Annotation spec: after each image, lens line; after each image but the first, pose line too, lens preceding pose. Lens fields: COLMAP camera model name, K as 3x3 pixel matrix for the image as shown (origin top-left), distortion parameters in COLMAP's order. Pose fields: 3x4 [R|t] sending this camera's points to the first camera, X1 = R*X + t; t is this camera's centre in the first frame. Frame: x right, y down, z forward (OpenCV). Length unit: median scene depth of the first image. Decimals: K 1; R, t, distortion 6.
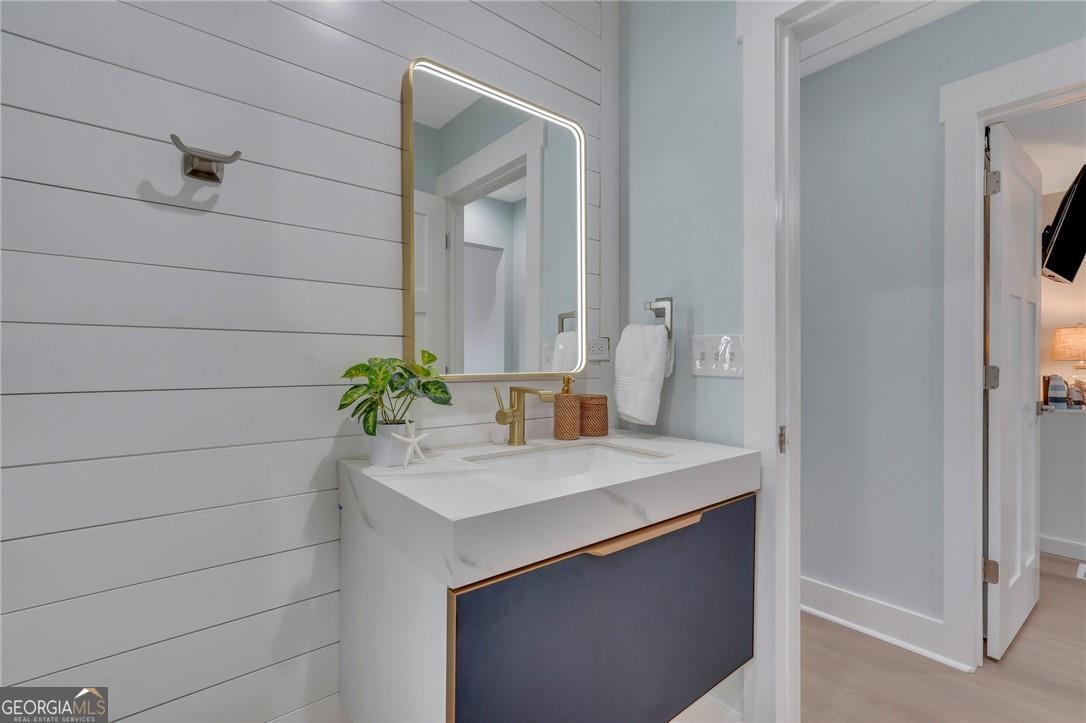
lens RADIAL K [[481.4, 0, 539.8], [0, 481.4, 359.3], [0, 0, 1]] dist [-0.004574, 0.002291]
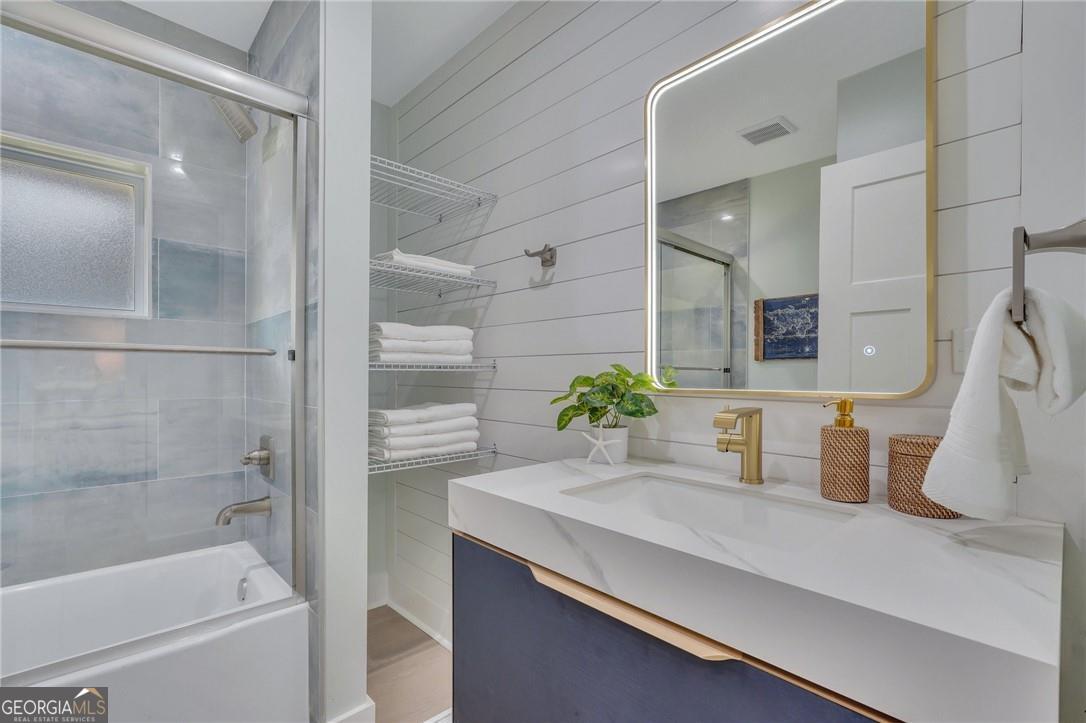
lens RADIAL K [[481.4, 0, 542.9], [0, 481.4, 370.4], [0, 0, 1]] dist [-0.004574, 0.002291]
pose [[0.079902, -0.008475, -0.996767, 0.967400], [-0.001149, 0.999962, -0.008594, 0.005457], [0.996802, 0.001832, 0.079889, 0.842189]]
